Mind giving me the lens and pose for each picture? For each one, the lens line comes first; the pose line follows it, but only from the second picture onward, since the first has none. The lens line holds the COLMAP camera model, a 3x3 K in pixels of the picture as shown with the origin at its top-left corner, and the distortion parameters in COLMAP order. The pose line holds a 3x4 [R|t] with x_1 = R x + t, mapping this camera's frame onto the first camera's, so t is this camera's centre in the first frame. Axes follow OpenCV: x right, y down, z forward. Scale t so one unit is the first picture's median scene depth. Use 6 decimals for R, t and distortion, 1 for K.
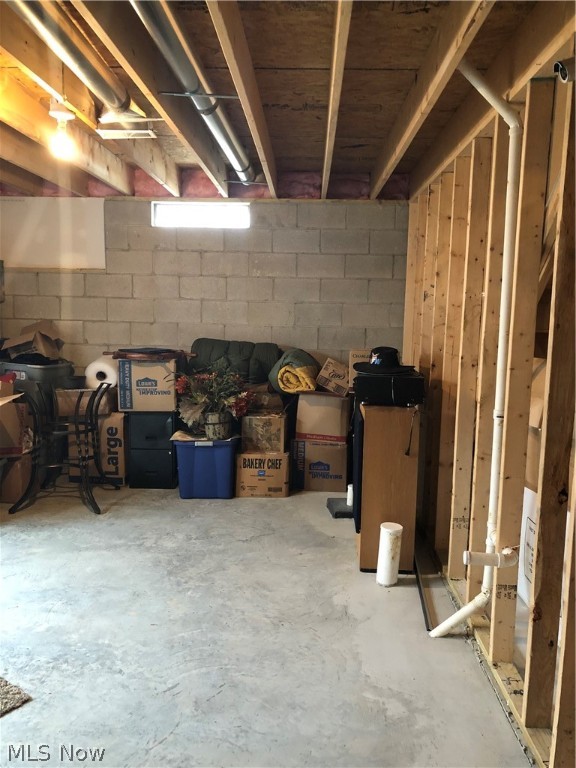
lens RADIAL K [[628.3, 0, 288.0], [0, 628.3, 384.0], [0, 0, 1]] dist [0.030093, -0.007892]
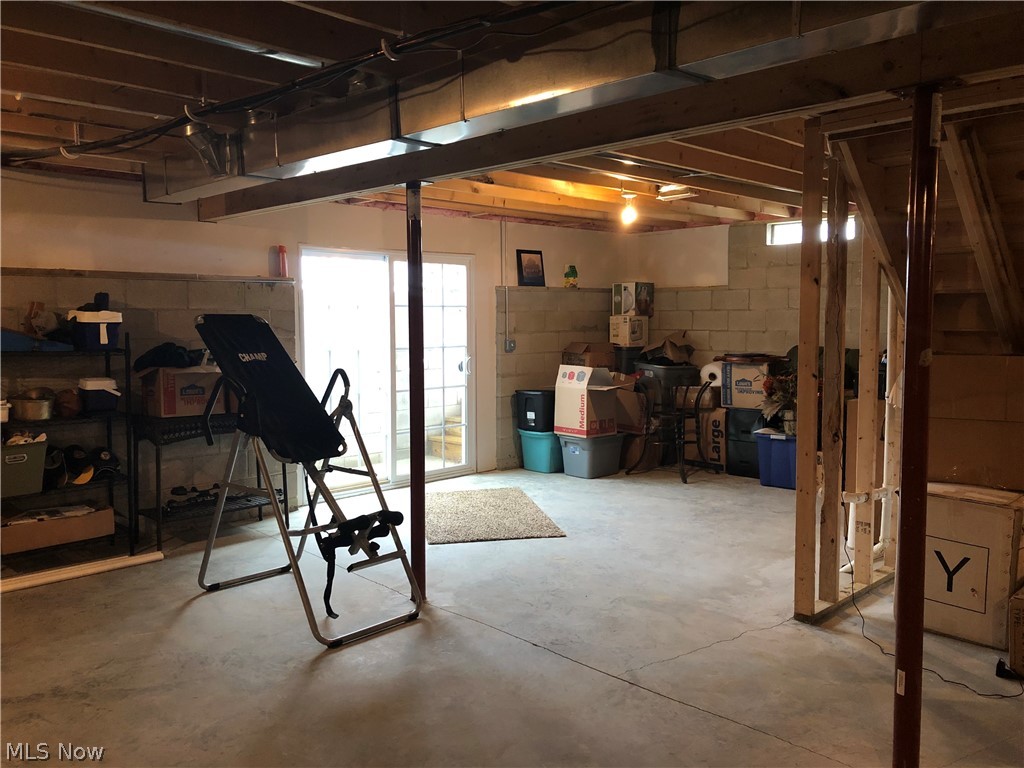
lens RADIAL K [[837.7, 0, 512.0], [0, 837.7, 384.0], [0, 0, 1]] dist [0.030093, -0.007892]
pose [[0.727698, 0.033541, -0.685077, 0.516067], [-0.066795, 0.997522, -0.022113, 0.061783], [0.682638, 0.061851, 0.728135, -0.403238]]
